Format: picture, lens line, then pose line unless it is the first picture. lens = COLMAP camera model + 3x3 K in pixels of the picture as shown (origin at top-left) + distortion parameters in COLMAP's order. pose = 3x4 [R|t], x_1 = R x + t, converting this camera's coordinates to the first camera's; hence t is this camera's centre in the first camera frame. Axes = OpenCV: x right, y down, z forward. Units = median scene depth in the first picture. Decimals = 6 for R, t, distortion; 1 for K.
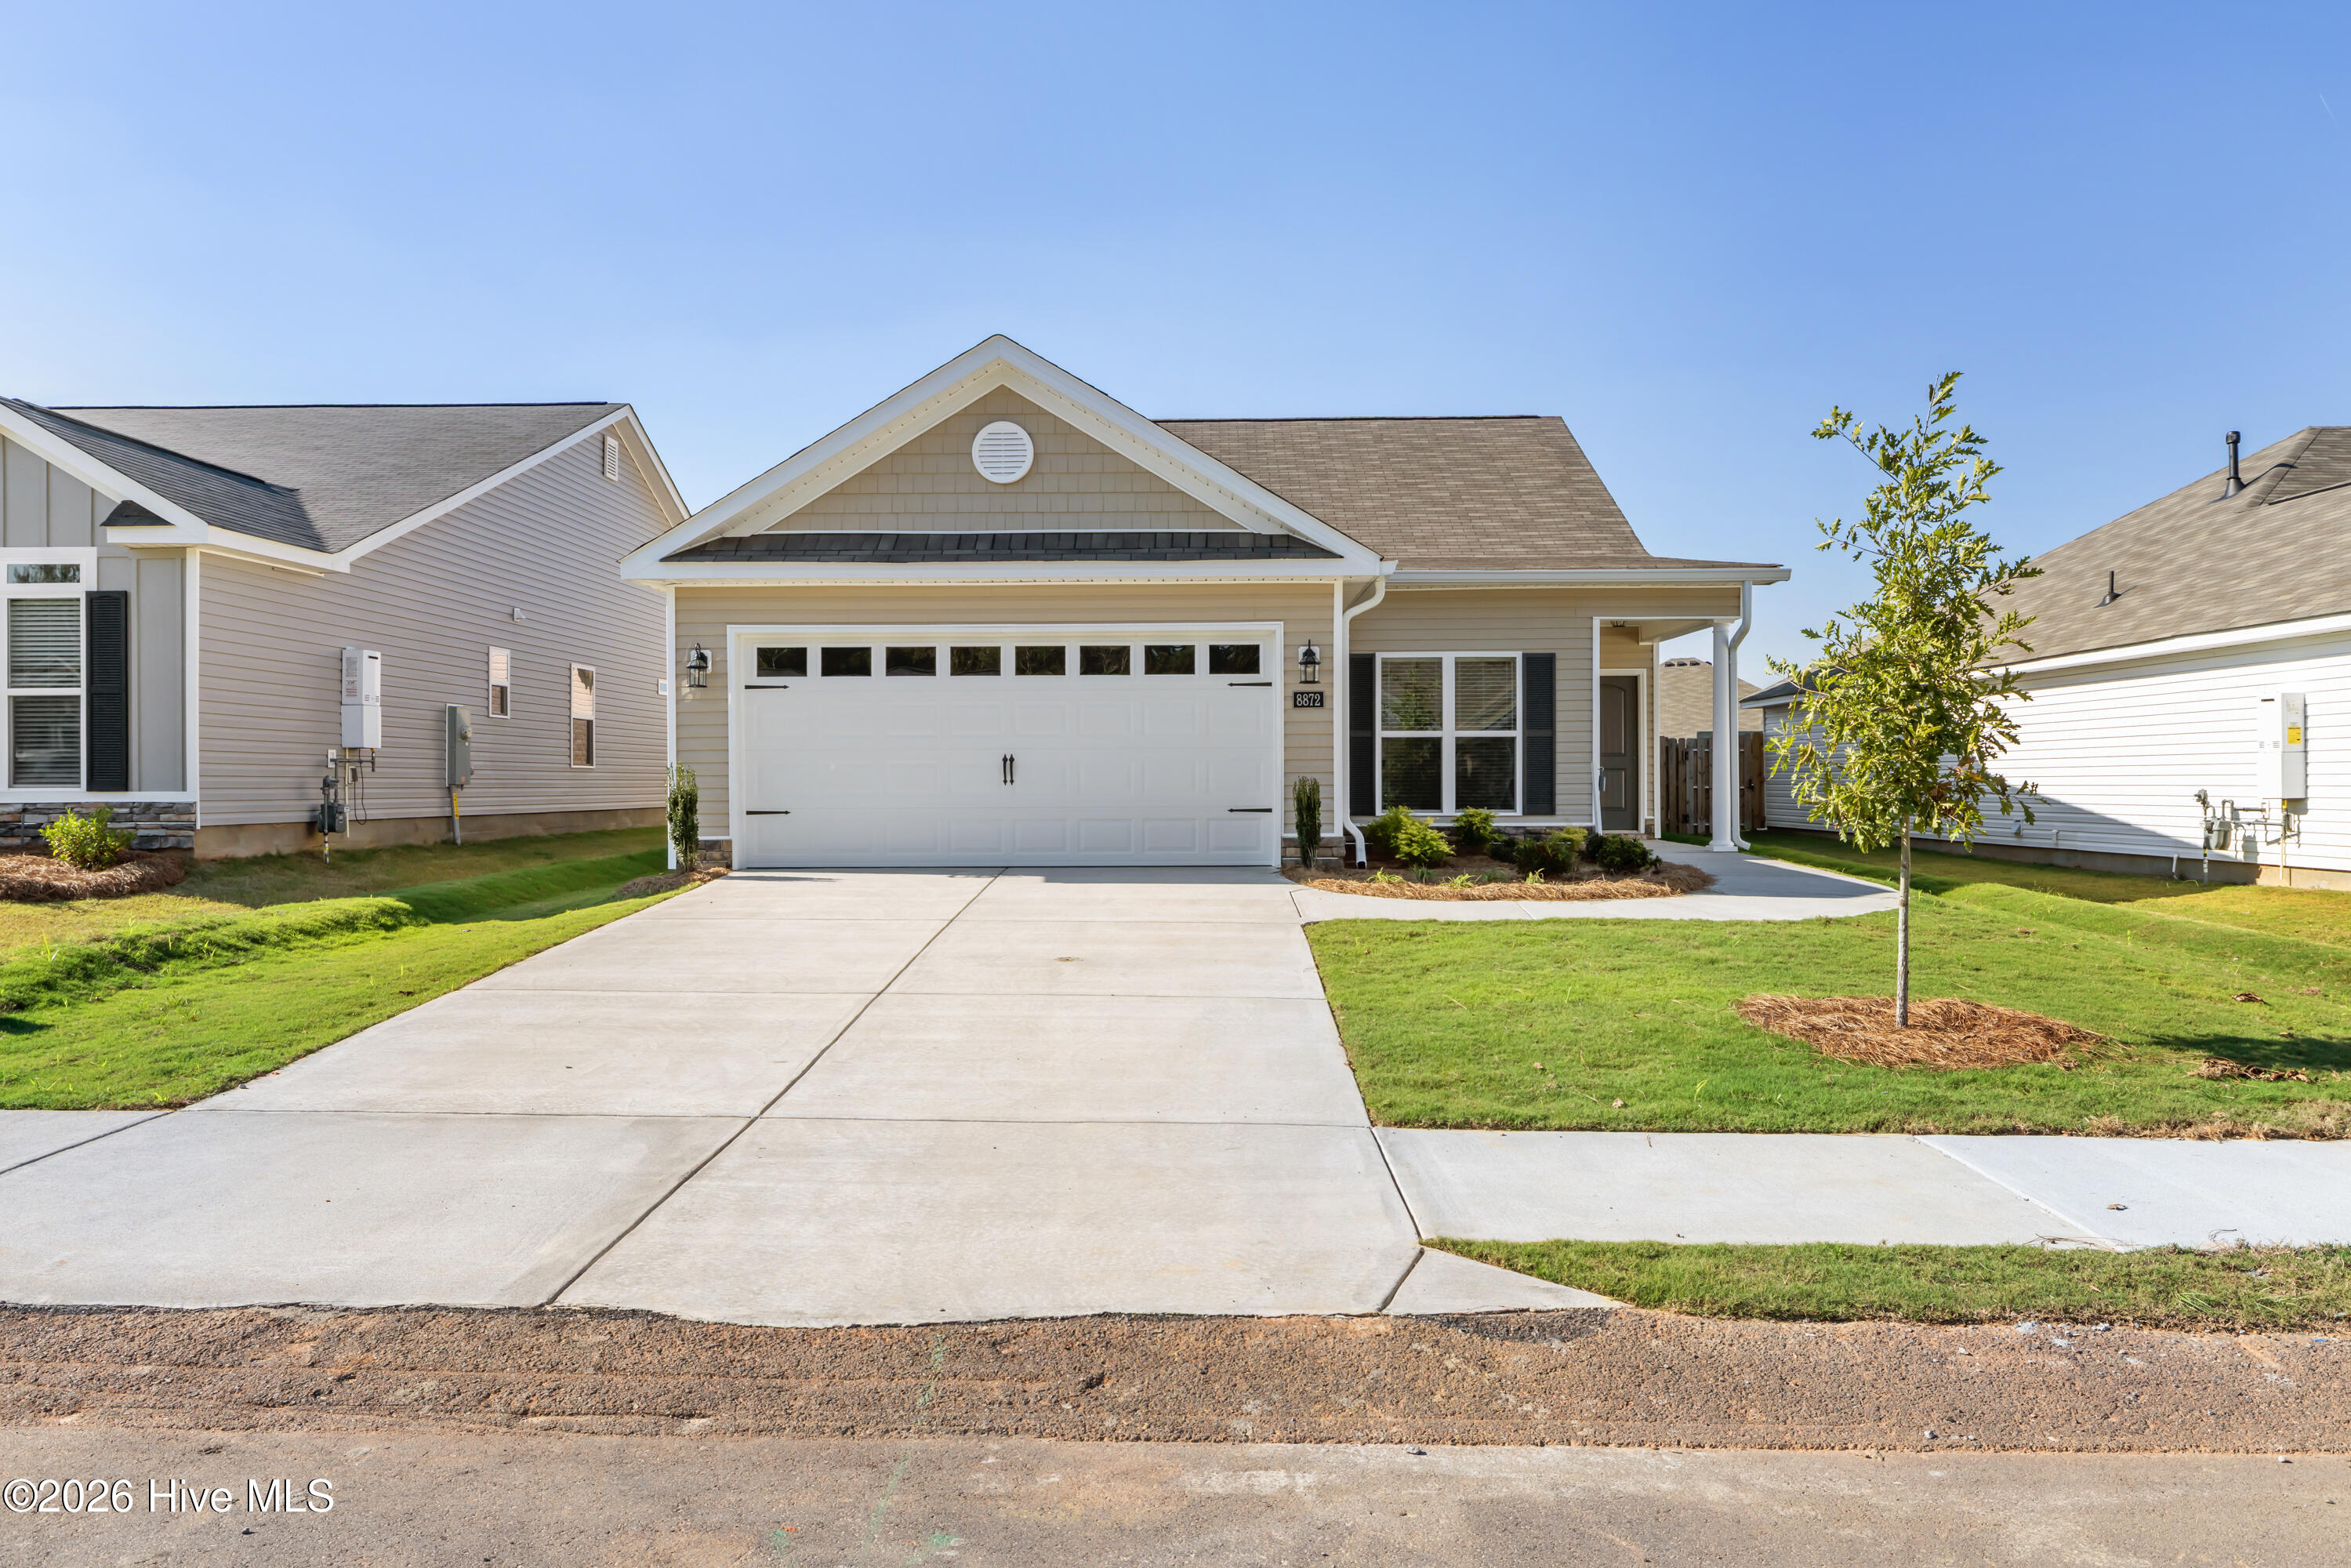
lens RADIAL K [[1626.9, 0, 1137.7], [0, 1626.9, 790.2], [0, 0, 1]] dist [0.007271, -0.014783]
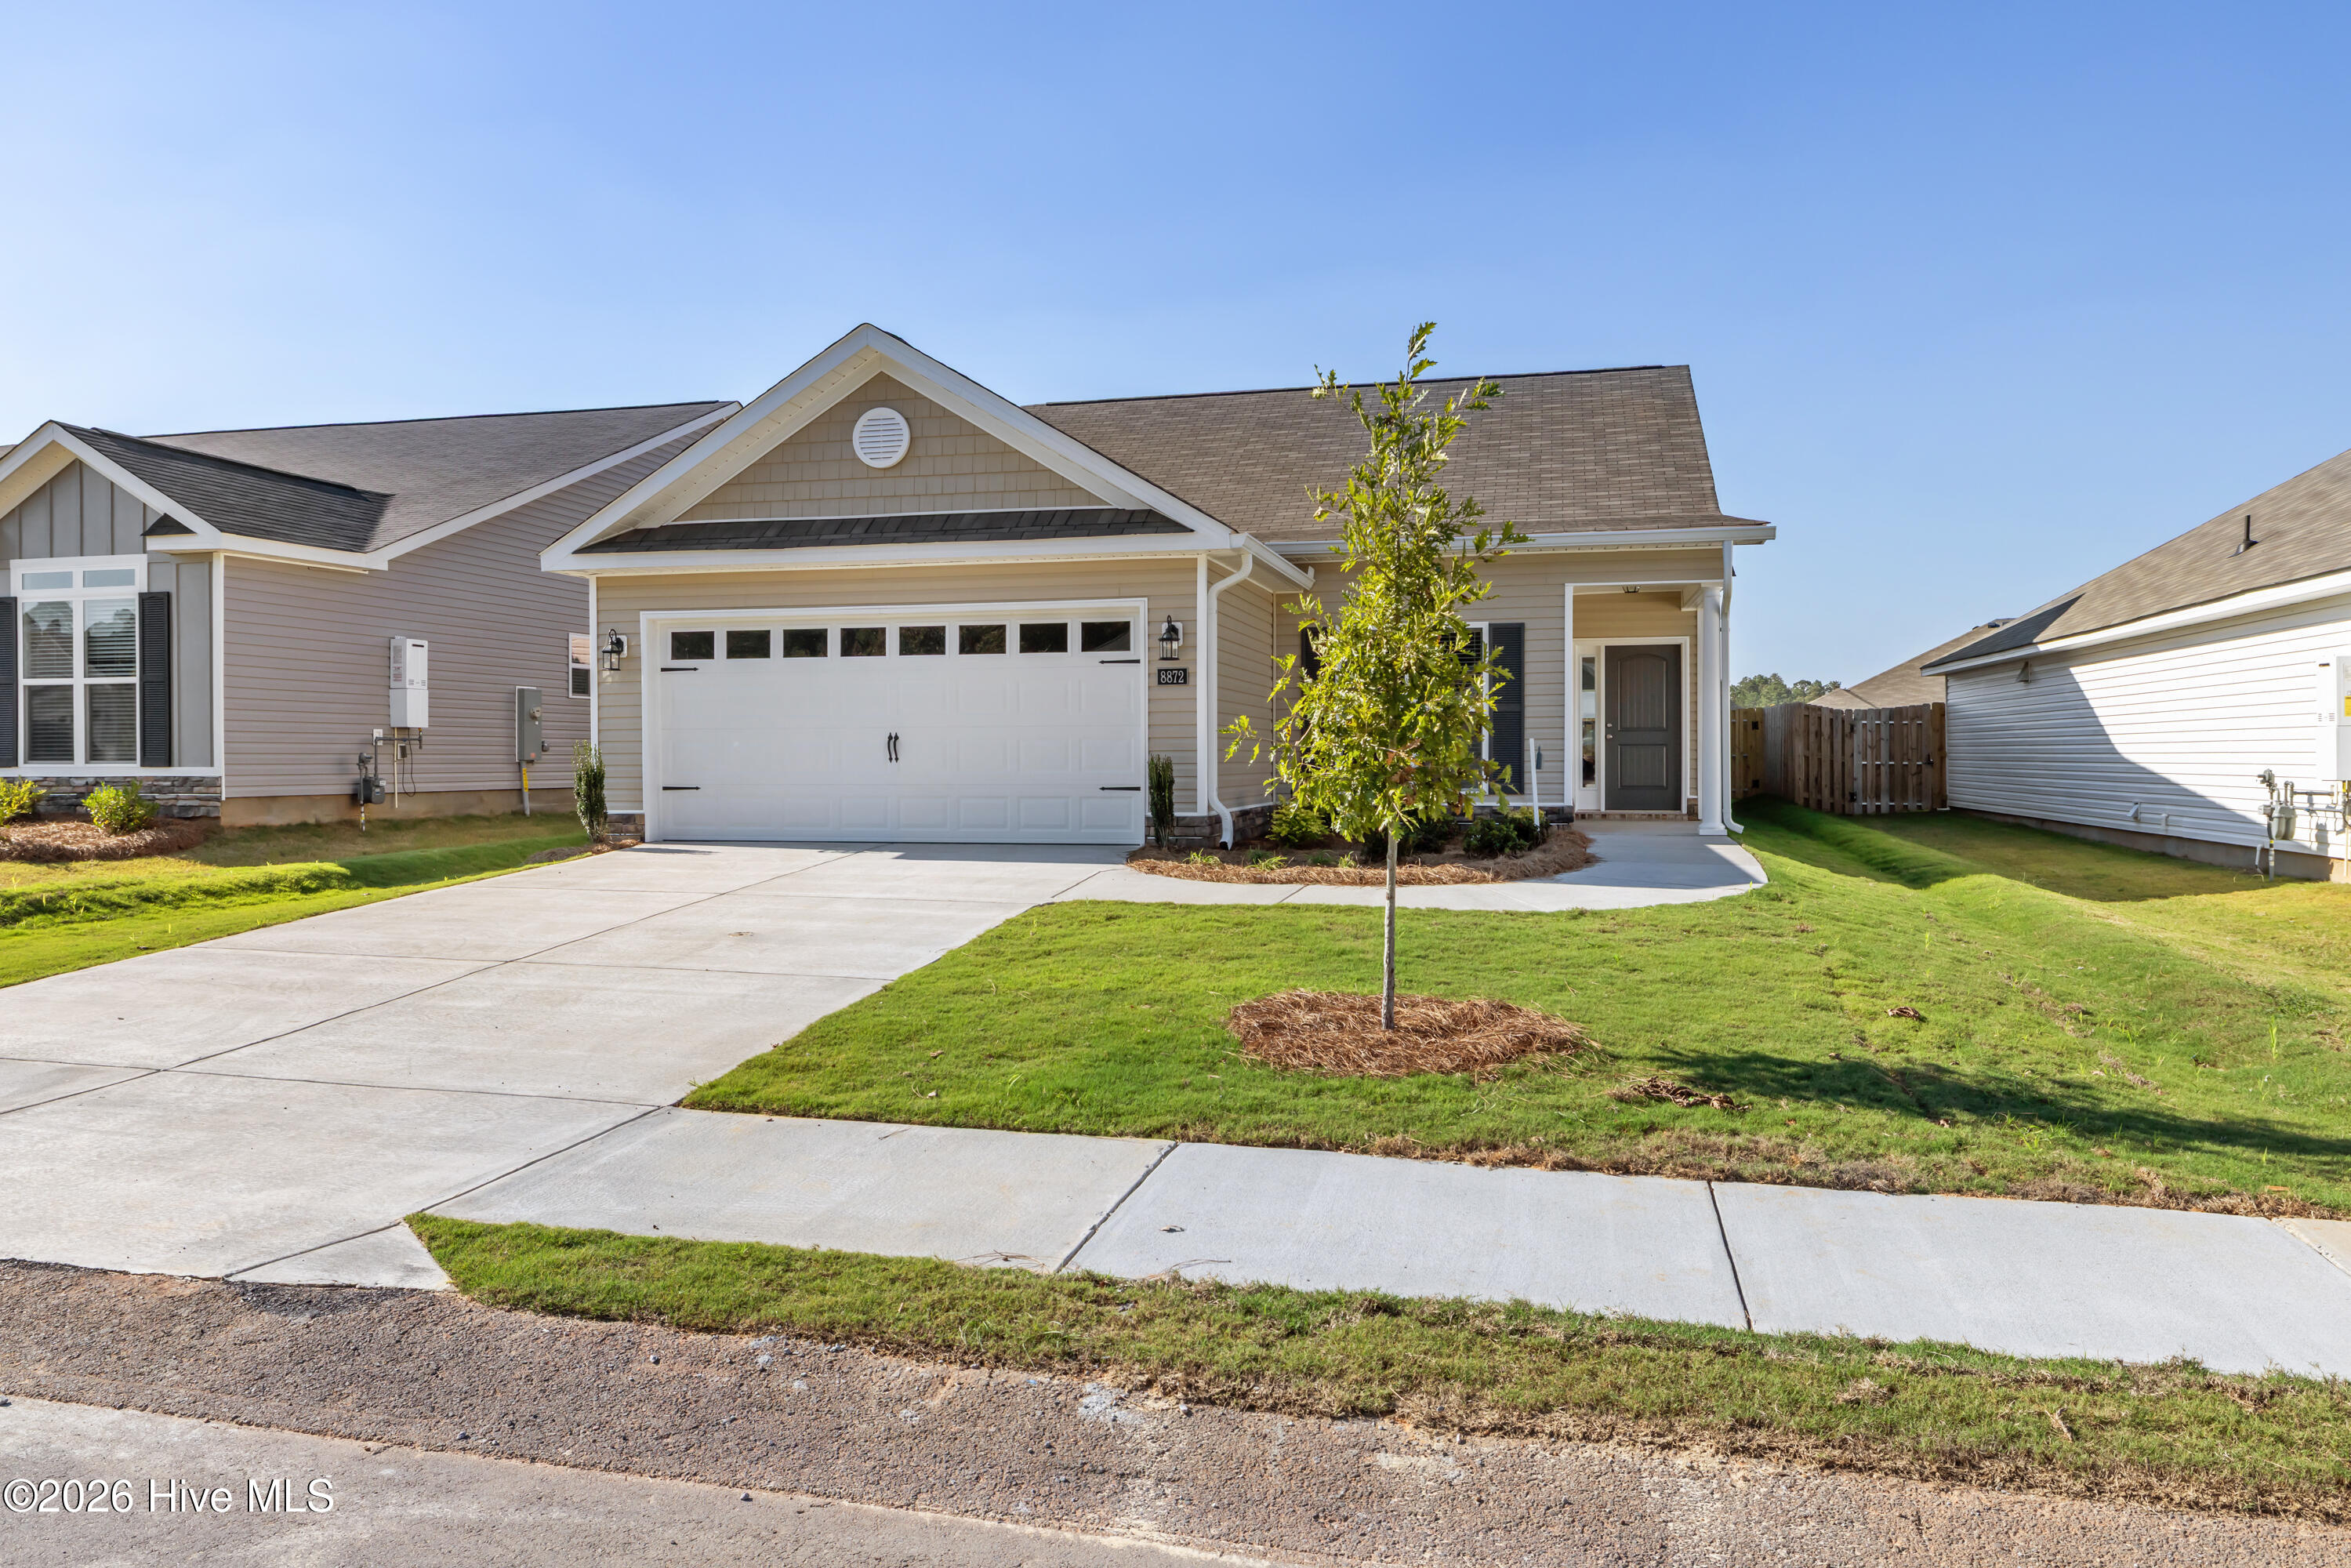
lens RADIAL K [[1626.9, 0, 1126.3], [0, 1626.9, 773.9], [0, 0, 1]] dist [0.007271, -0.014783]
pose [[0.974766, 0.003156, -0.223205, 0.293477], [-0.001534, 0.999971, 0.007438, -0.003901], [0.223222, -0.006908, 0.974743, 0.033849]]
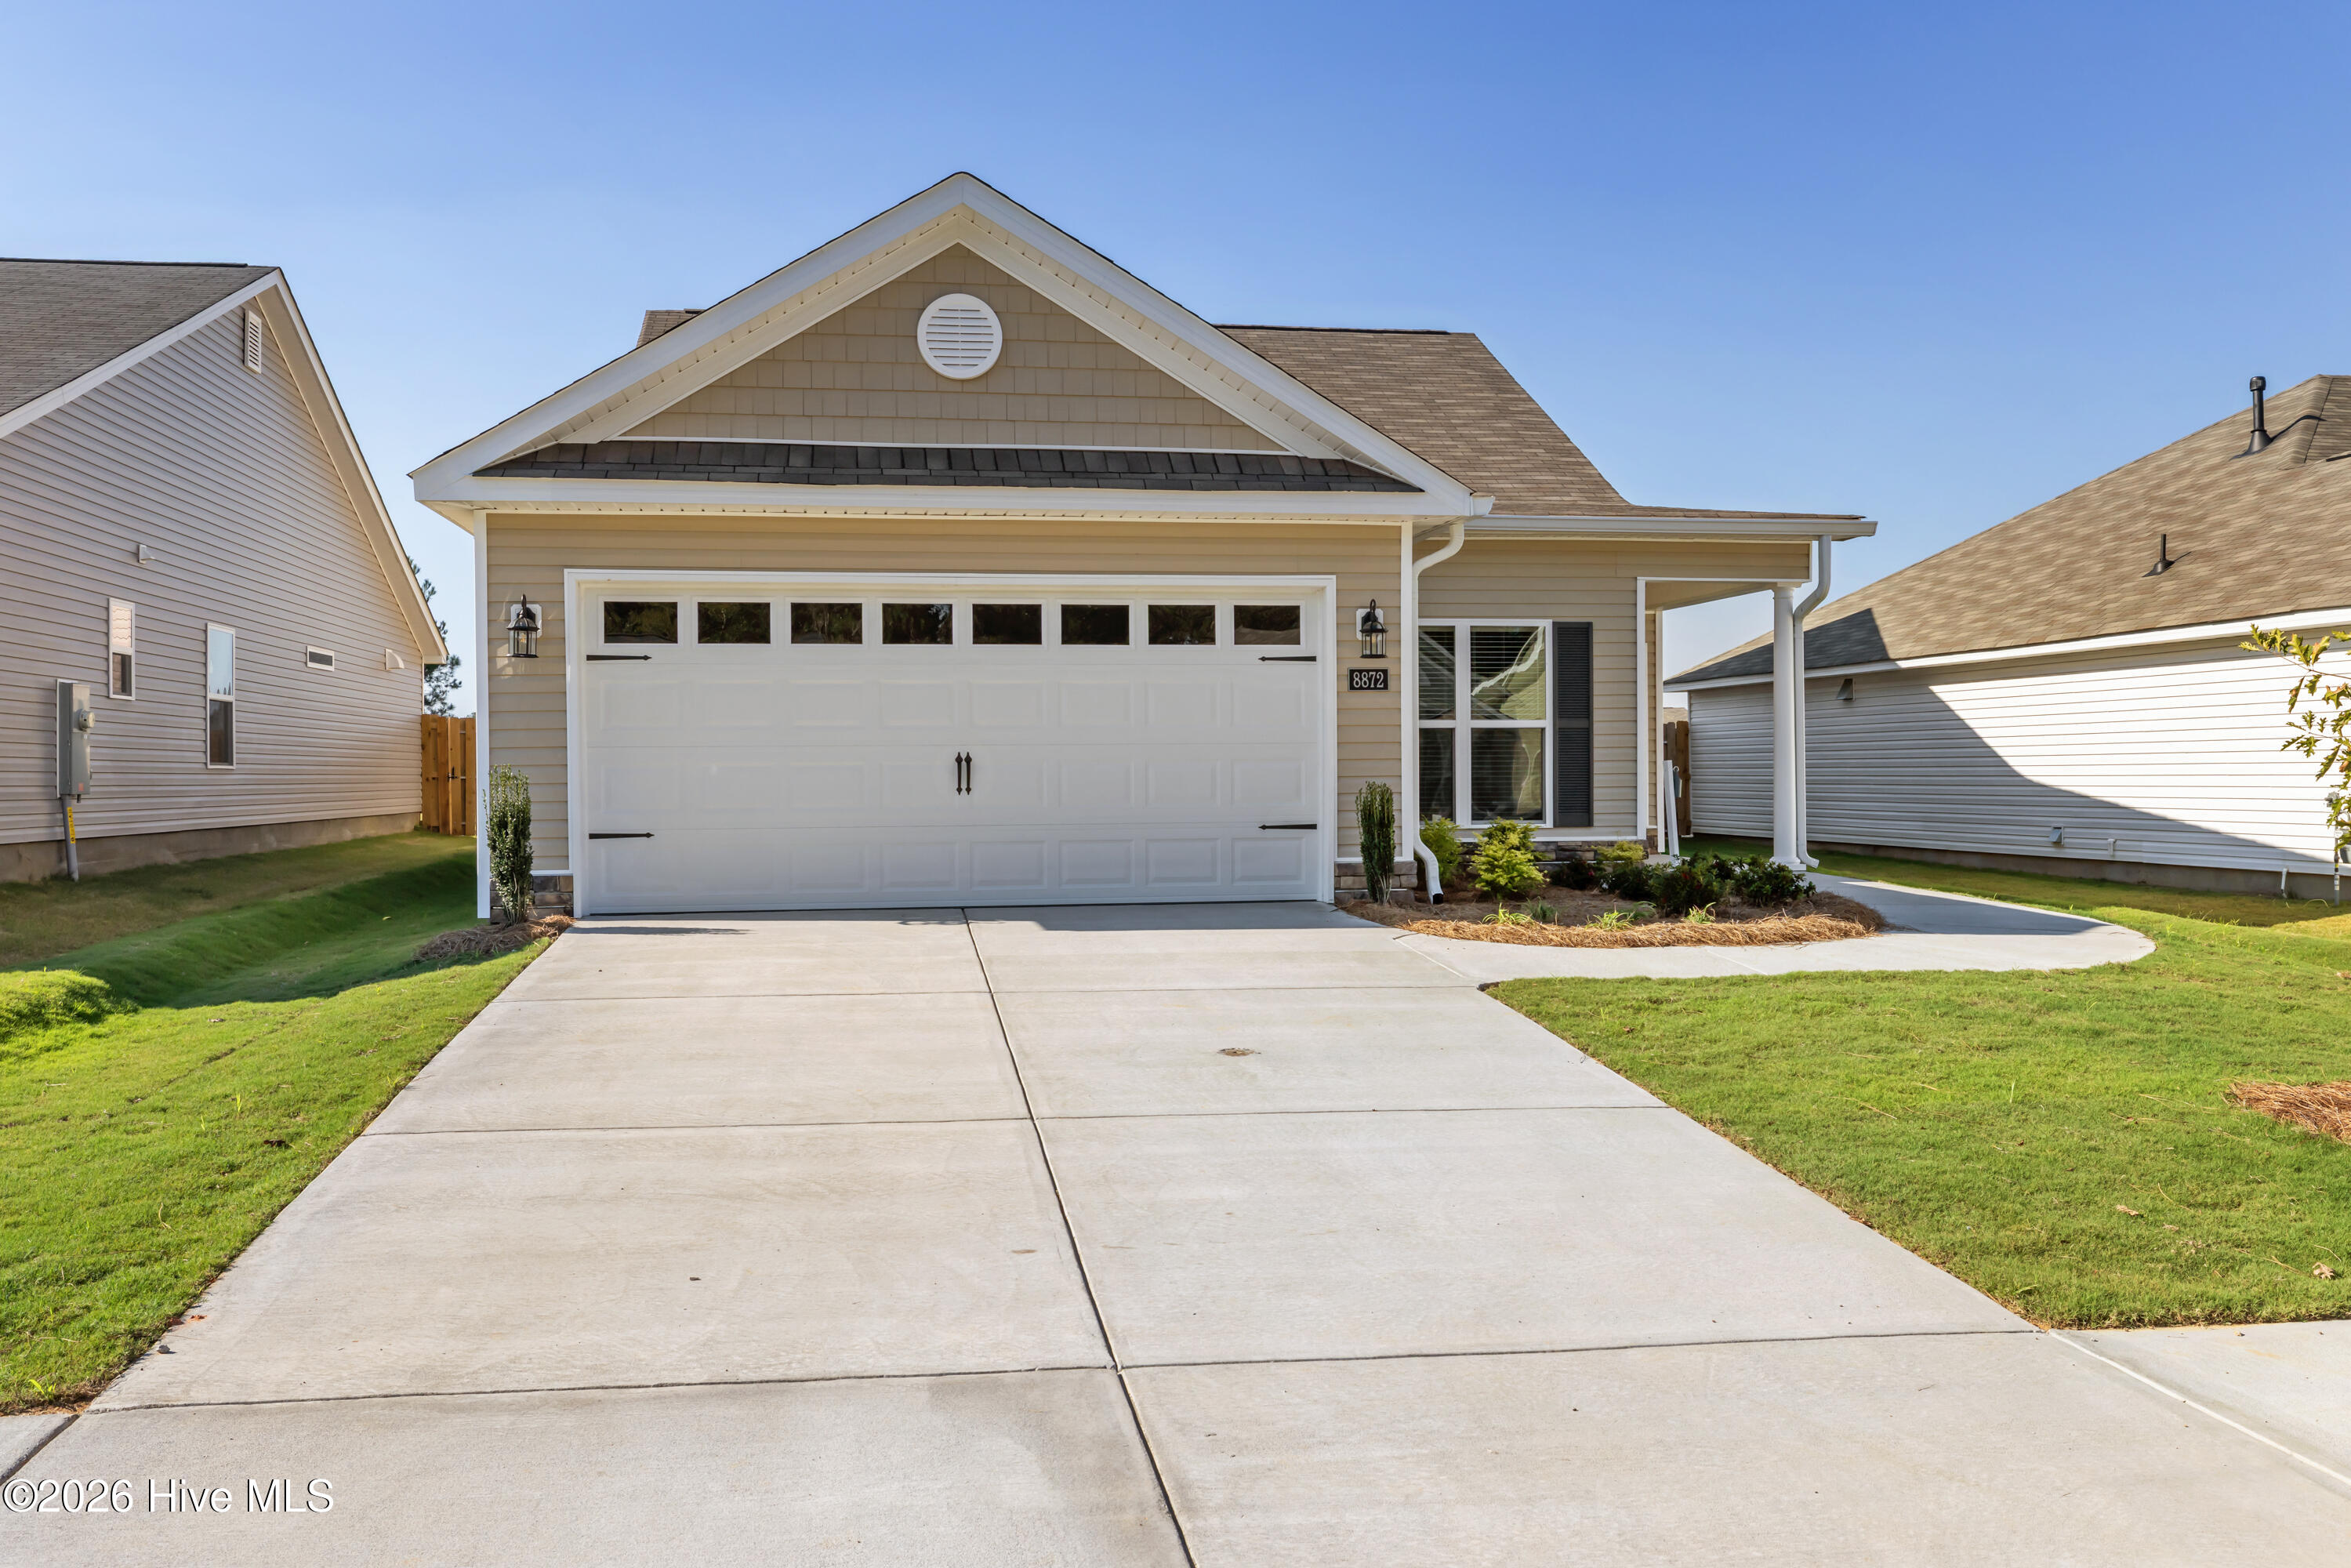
lens RADIAL K [[1951.5, 0, 1122.0], [0, 1951.5, 789.4], [0, 0, 1]] dist [-0.005787, -0.007927]
pose [[0.984305, -0.004413, 0.176420, -0.164039], [0.004161, 0.999990, 0.001798, -0.006977], [-0.176426, -0.001036, 0.984313, 0.130506]]
